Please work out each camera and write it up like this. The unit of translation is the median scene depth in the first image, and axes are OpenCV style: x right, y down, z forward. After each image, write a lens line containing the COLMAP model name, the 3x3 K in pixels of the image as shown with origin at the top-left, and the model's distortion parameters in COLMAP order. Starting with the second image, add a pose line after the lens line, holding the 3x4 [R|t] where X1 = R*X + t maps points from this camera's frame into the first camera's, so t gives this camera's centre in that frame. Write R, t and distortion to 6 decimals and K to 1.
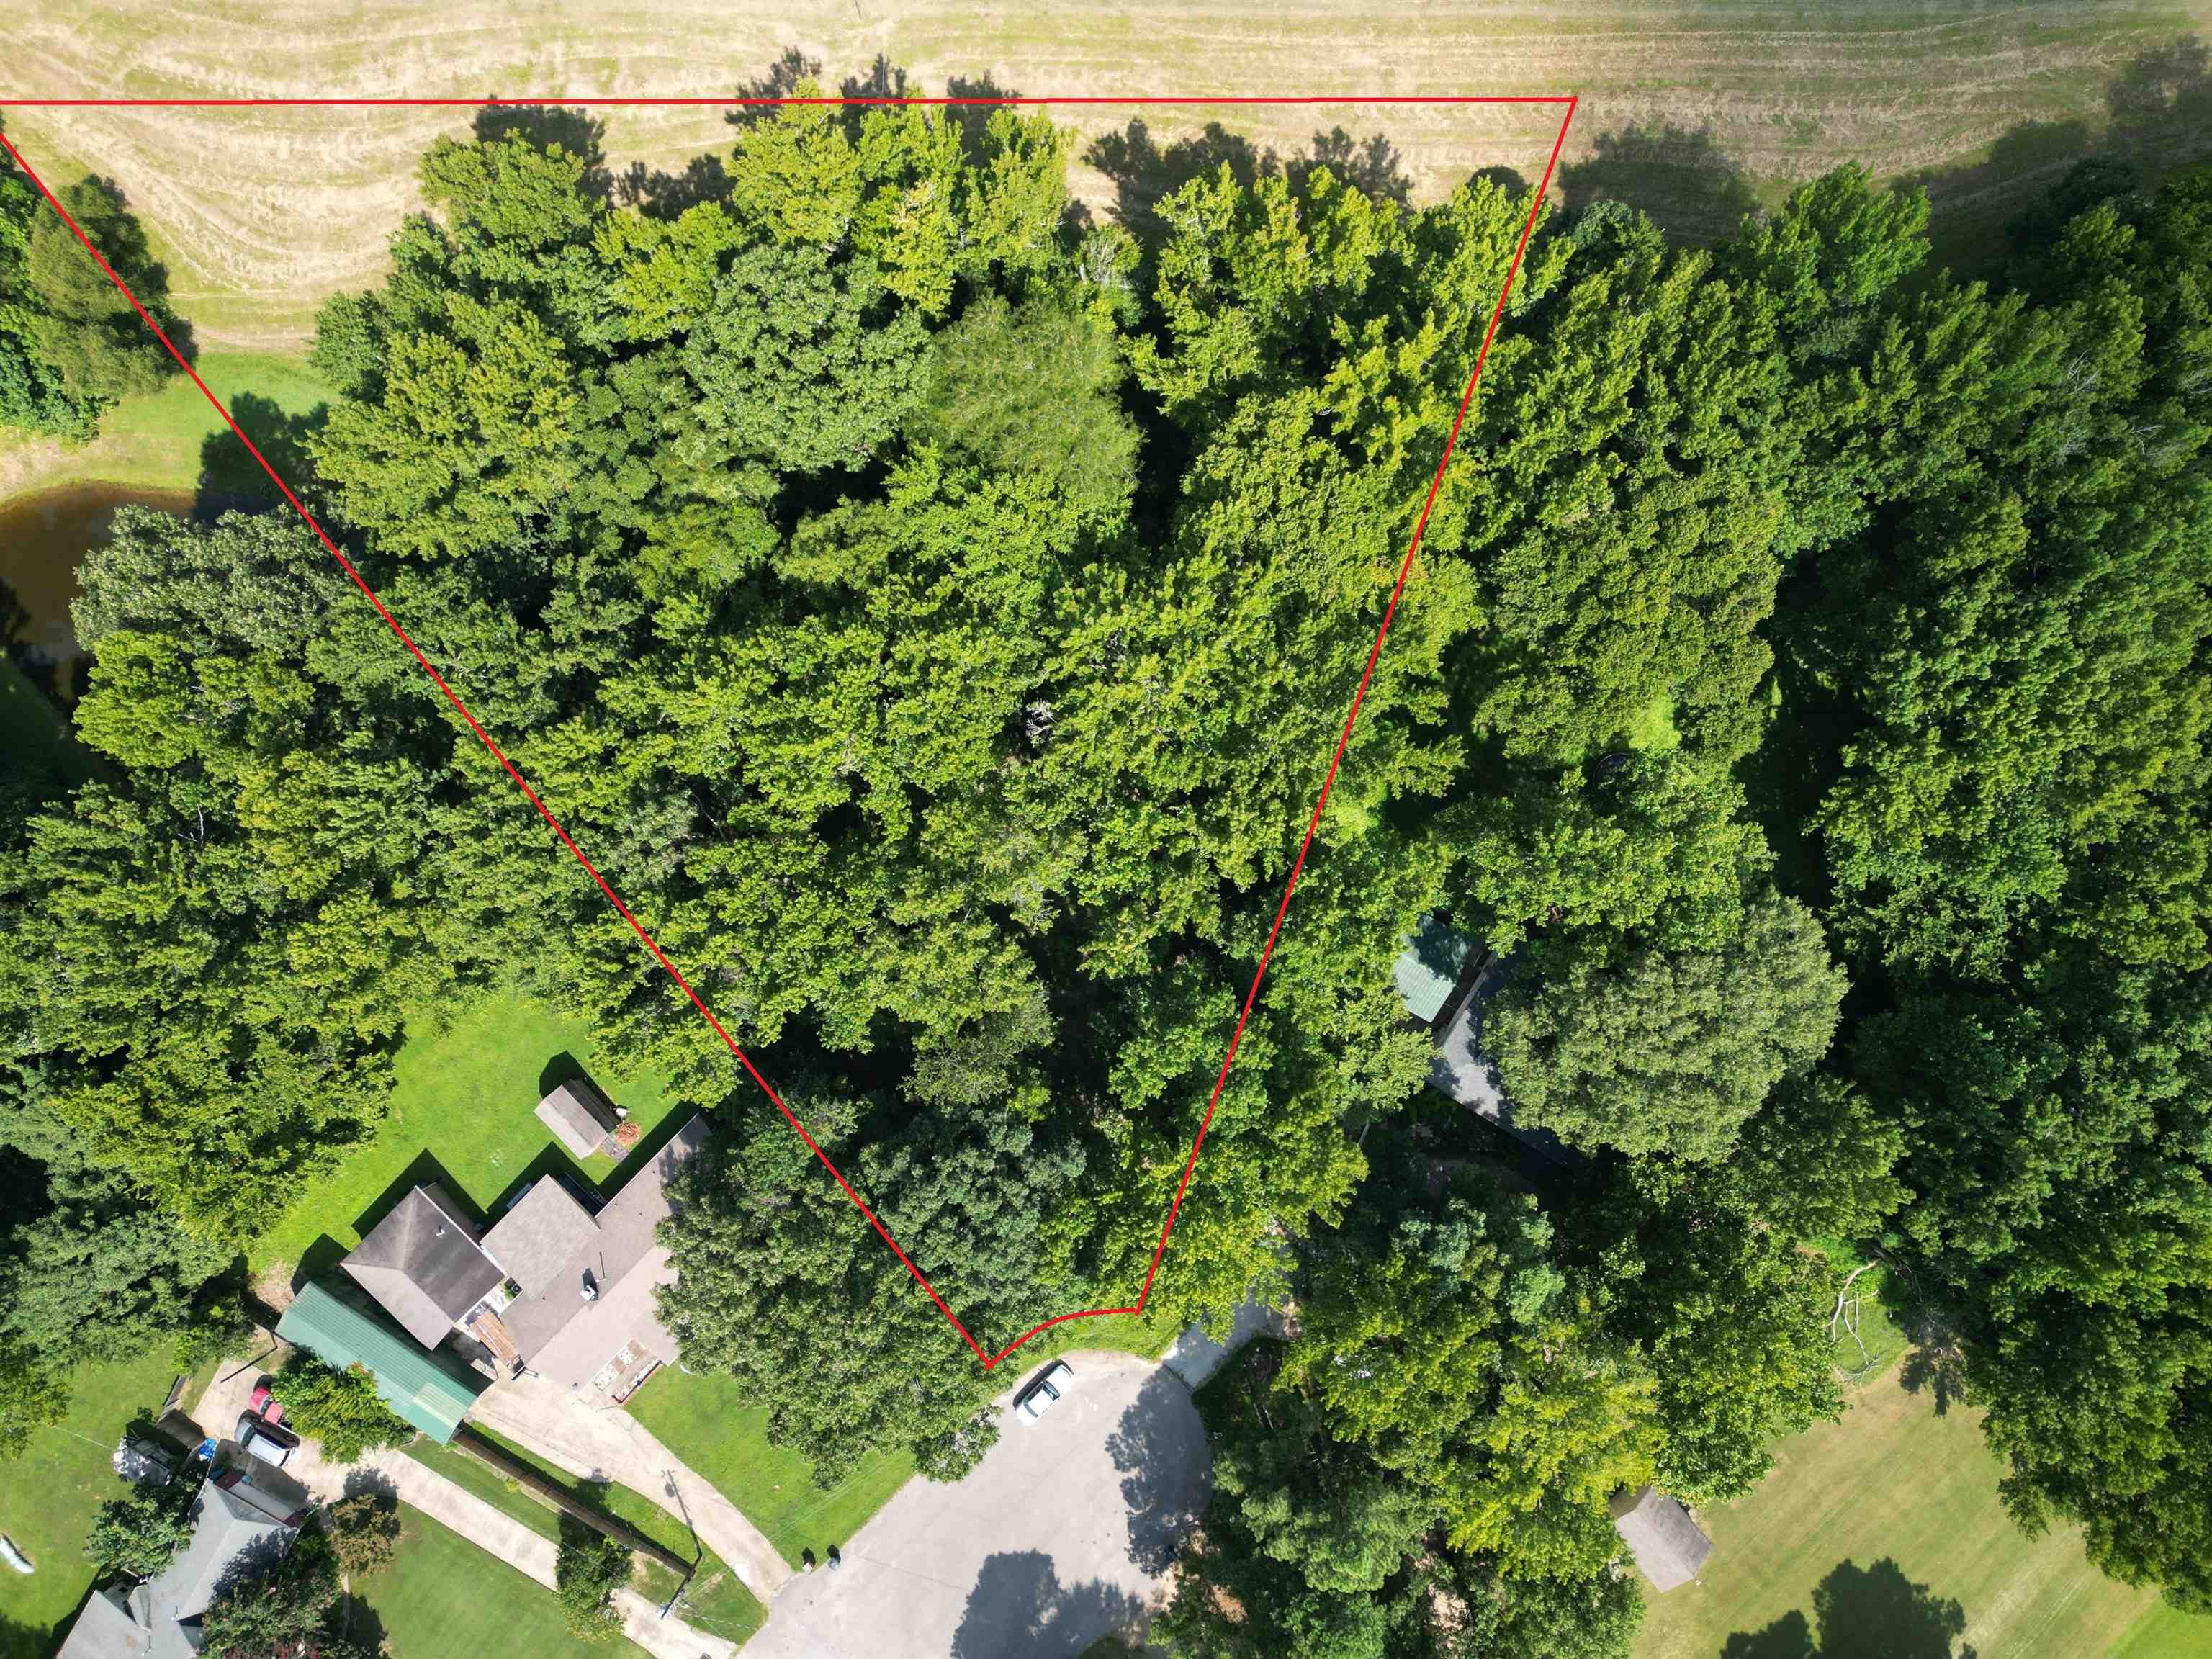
lens RADIAL K [[1534.1, 0, 1111.0], [0, 1534.1, 840.7], [0, 0, 1]] dist [0.052210, -0.037253]
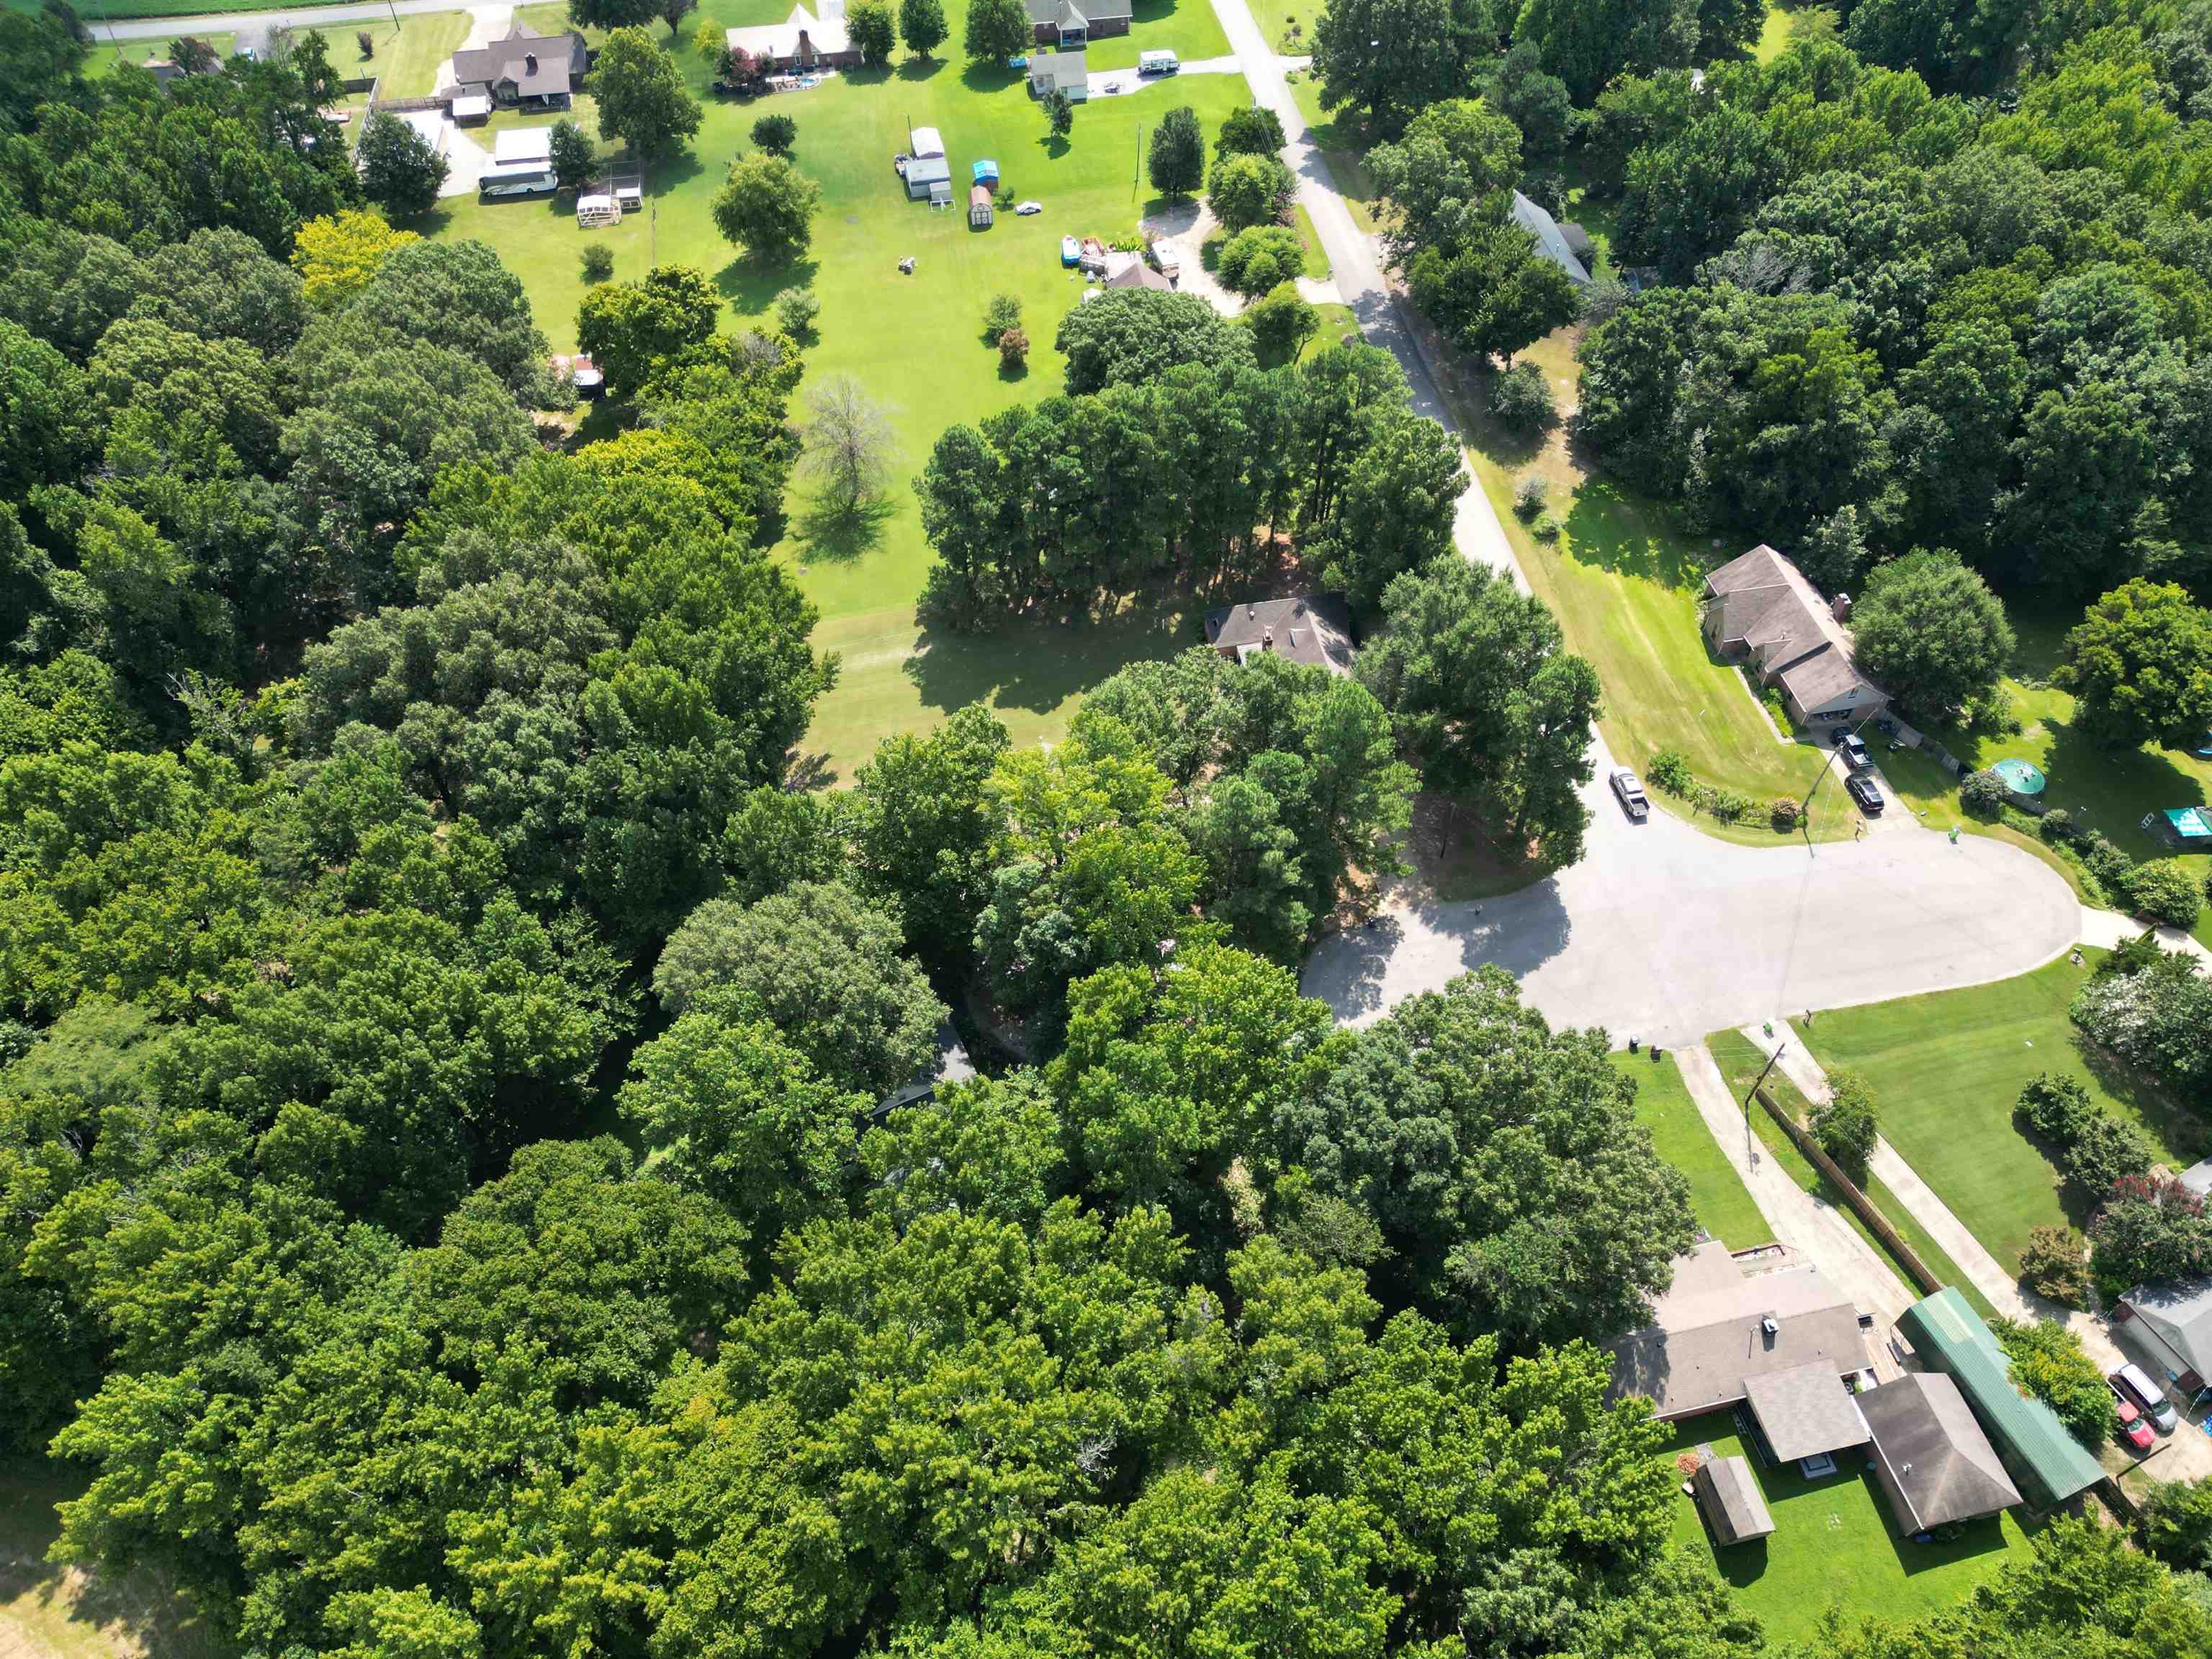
lens RADIAL K [[1534.1, 0, 1111.9], [0, 1534.1, 830.4], [0, 0, 1]] dist [0.052210, -0.037253]
pose [[-0.841032, -0.407617, 0.355688, -0.229623], [0.540954, -0.640760, 0.544789, -0.334460], [0.005845, 0.650596, 0.759402, 0.002238]]
